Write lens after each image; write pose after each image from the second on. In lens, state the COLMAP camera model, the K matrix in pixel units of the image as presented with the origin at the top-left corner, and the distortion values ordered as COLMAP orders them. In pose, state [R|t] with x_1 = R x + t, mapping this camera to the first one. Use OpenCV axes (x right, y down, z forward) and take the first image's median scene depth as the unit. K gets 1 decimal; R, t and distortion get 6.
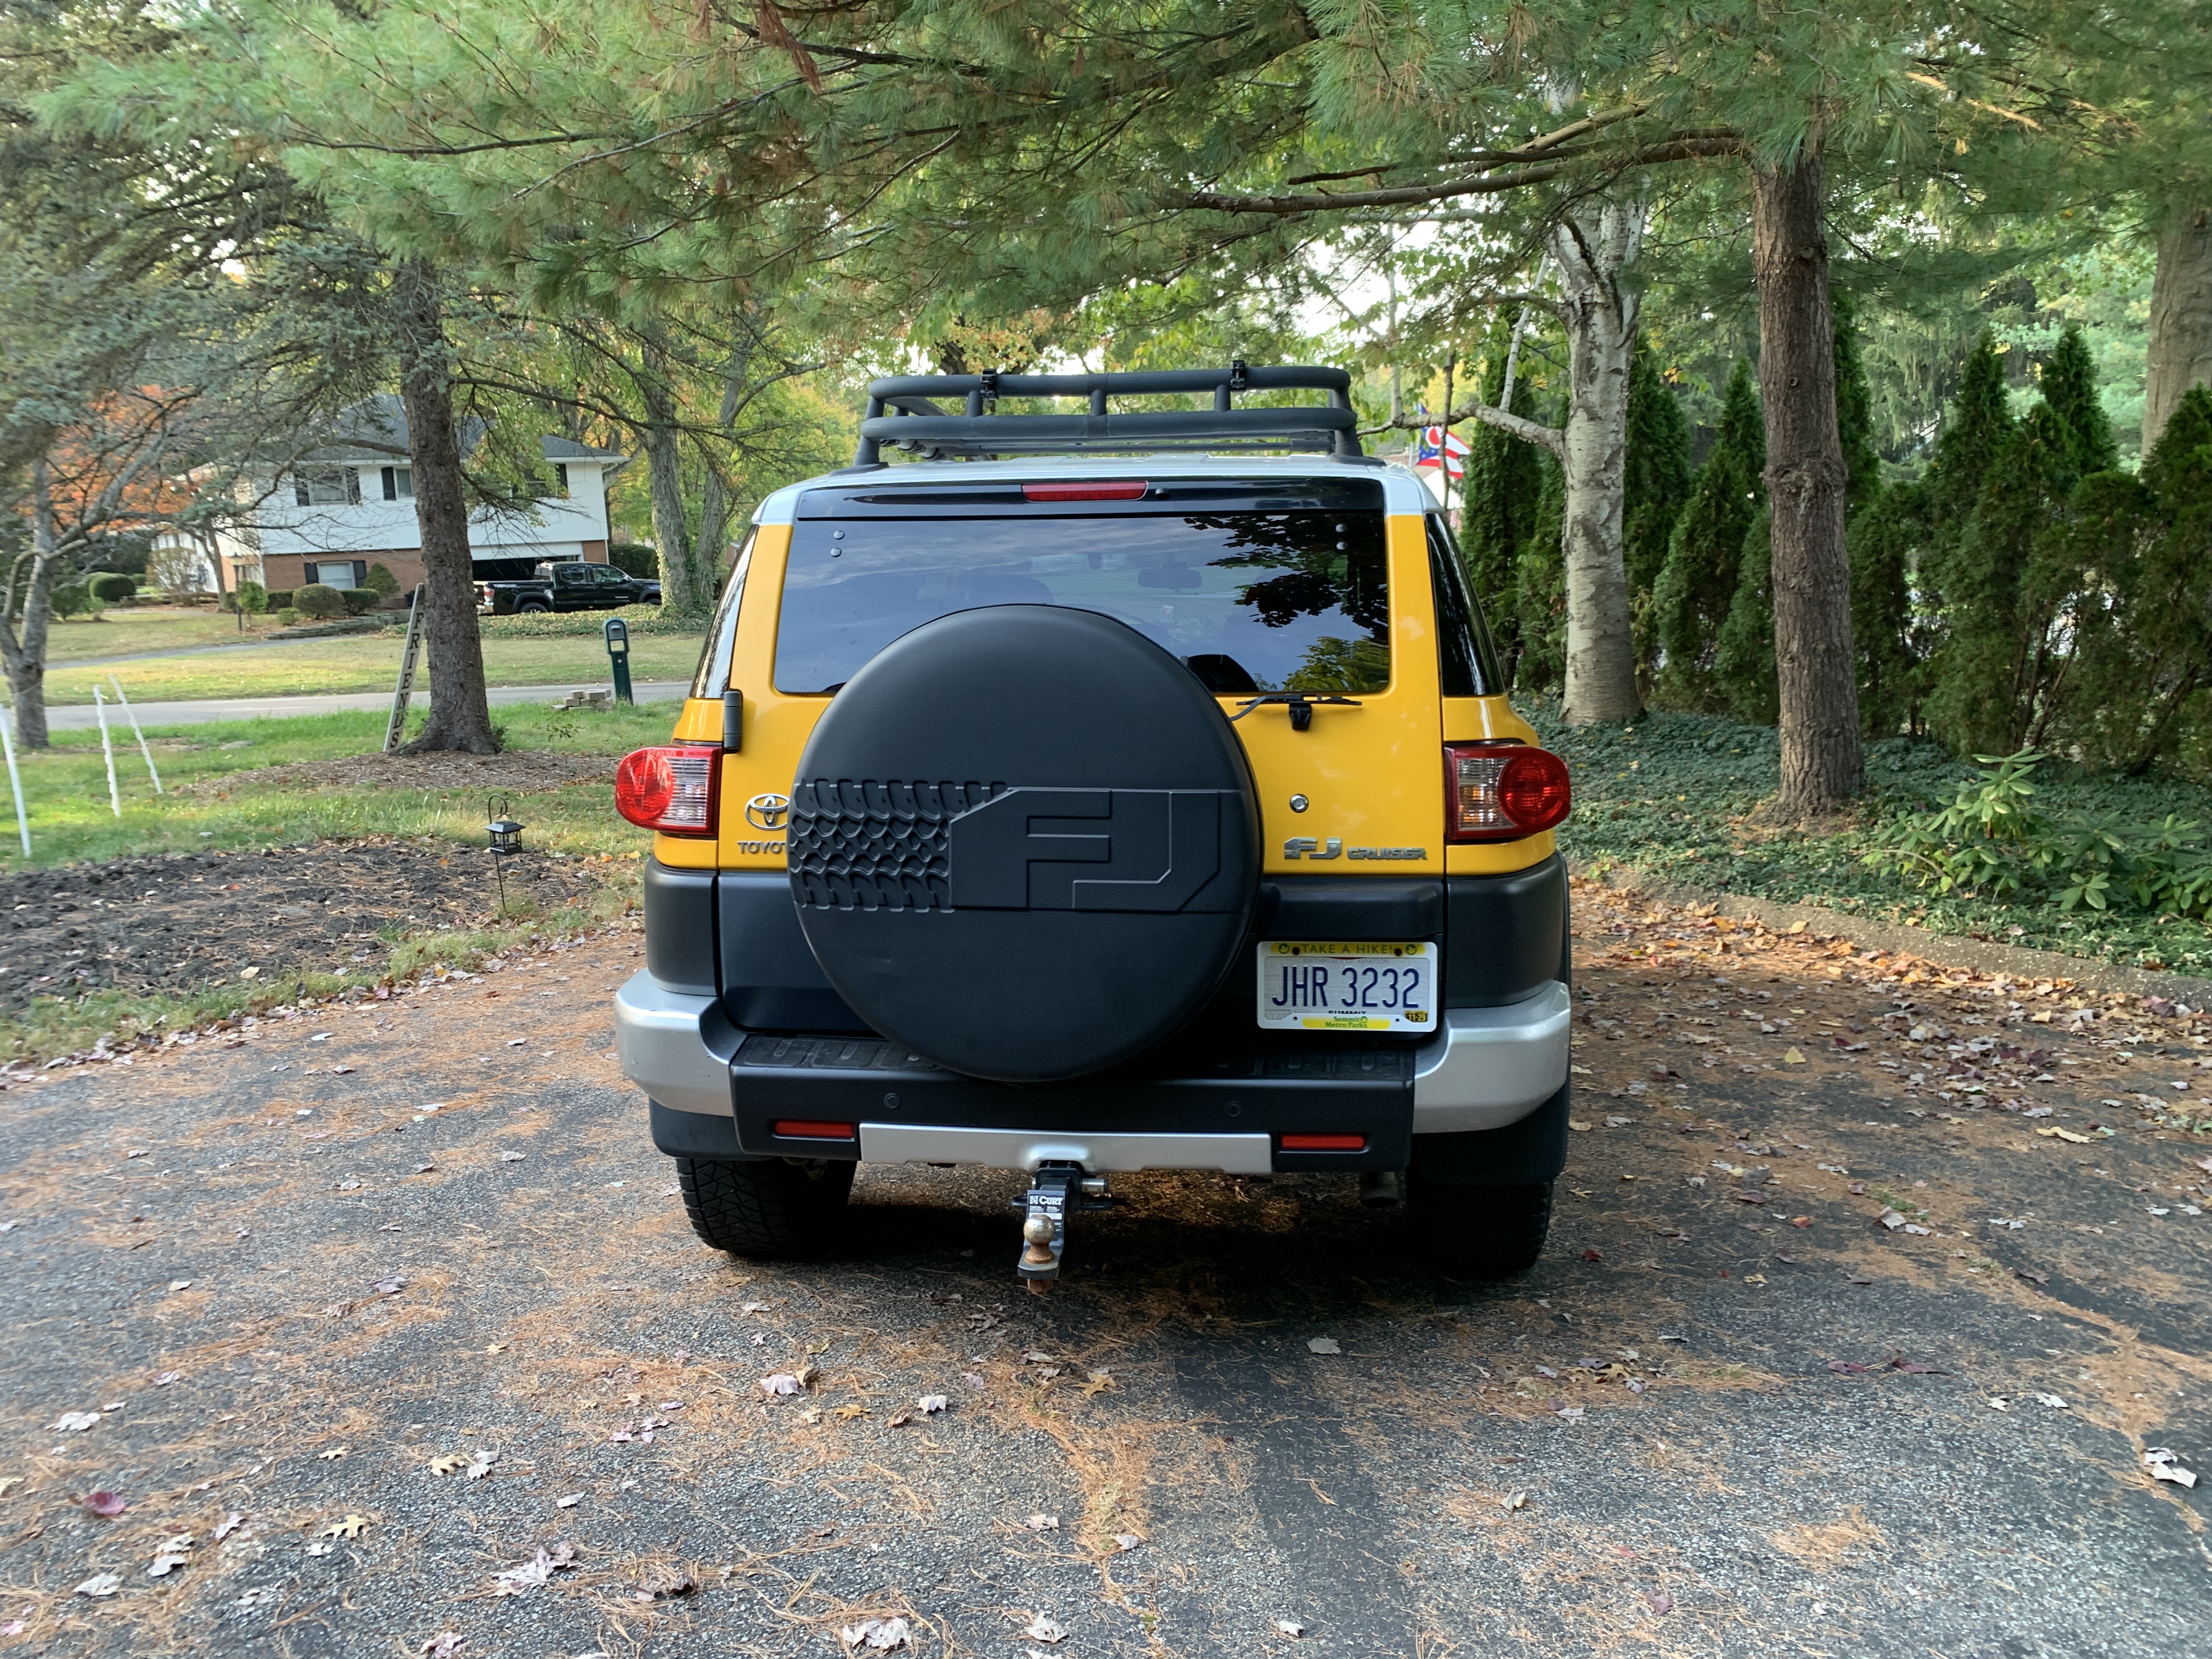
lens RADIAL K [[1685.8, 0, 1111.1], [0, 1685.8, 818.8], [0, 0, 1]] dist [0.041043, -0.034804]
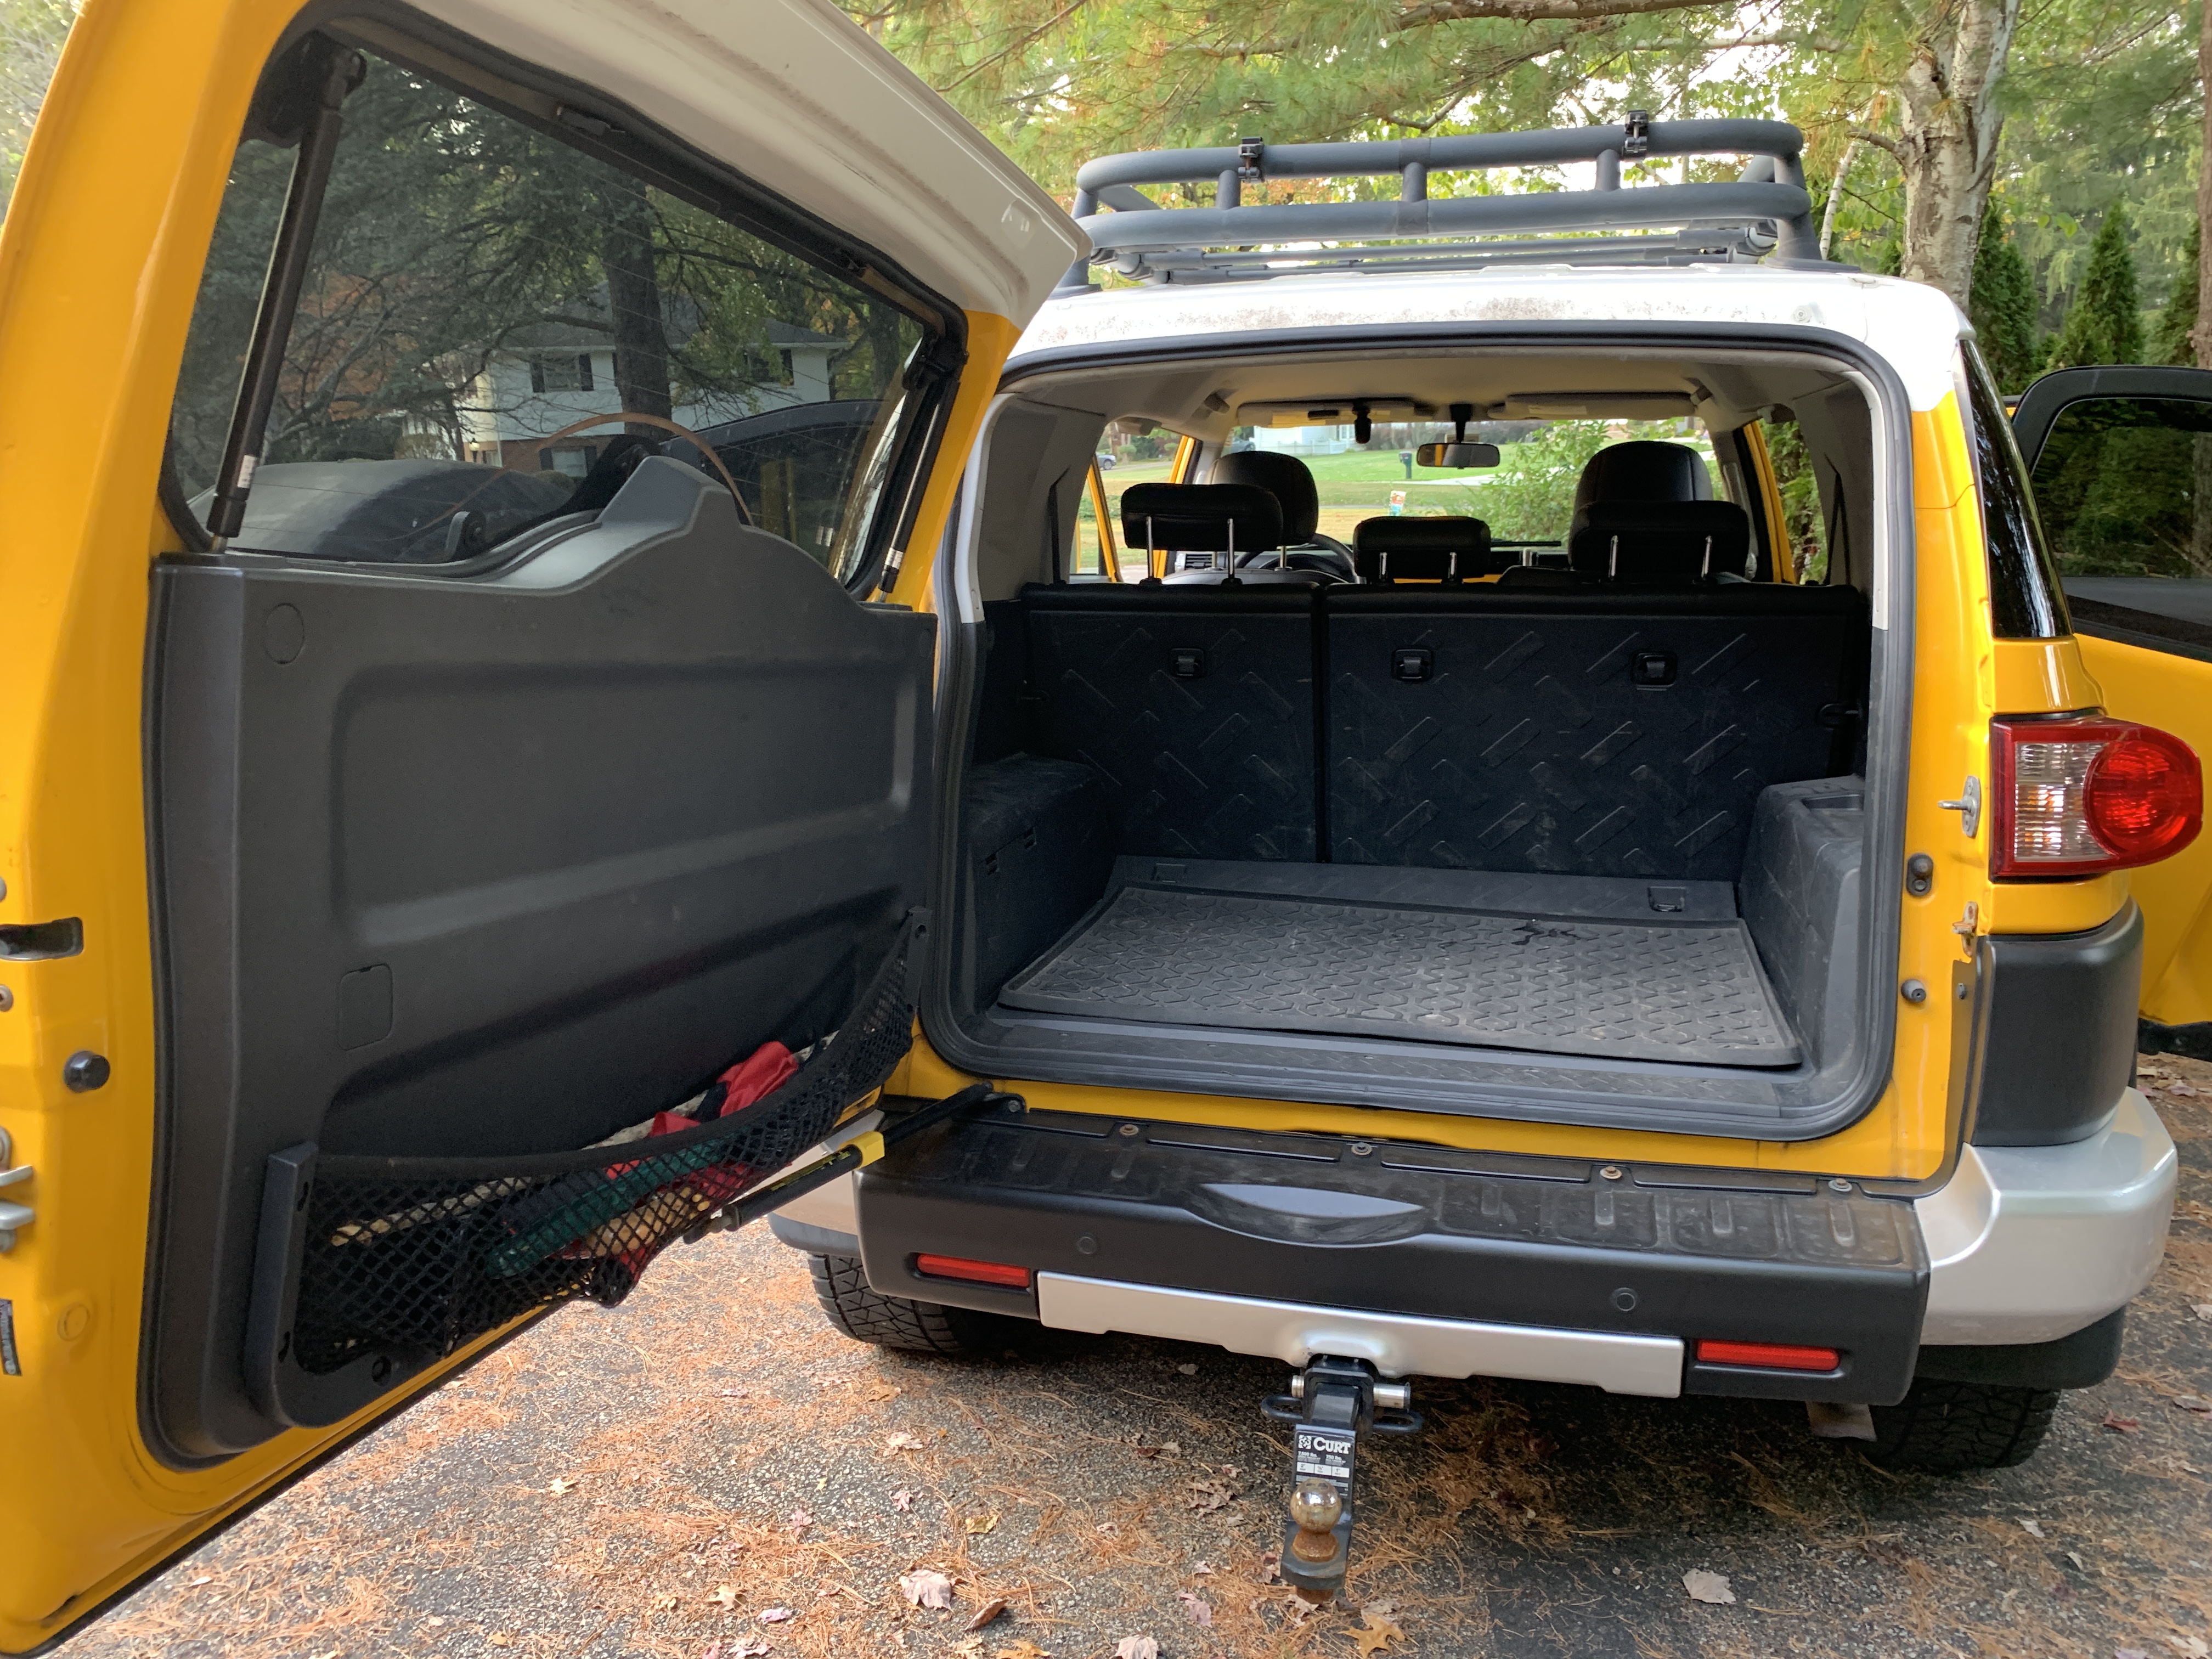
lens RADIAL K [[1685.8, 0, 1111.1], [0, 1685.8, 841.5], [0, 0, 1]] dist [0.041043, -0.034804]
pose [[0.991621, 0.032019, -0.125149, -0.033693], [-0.022521, 0.996809, 0.076582, -0.032217], [0.127202, -0.073122, 0.989178, 0.284376]]
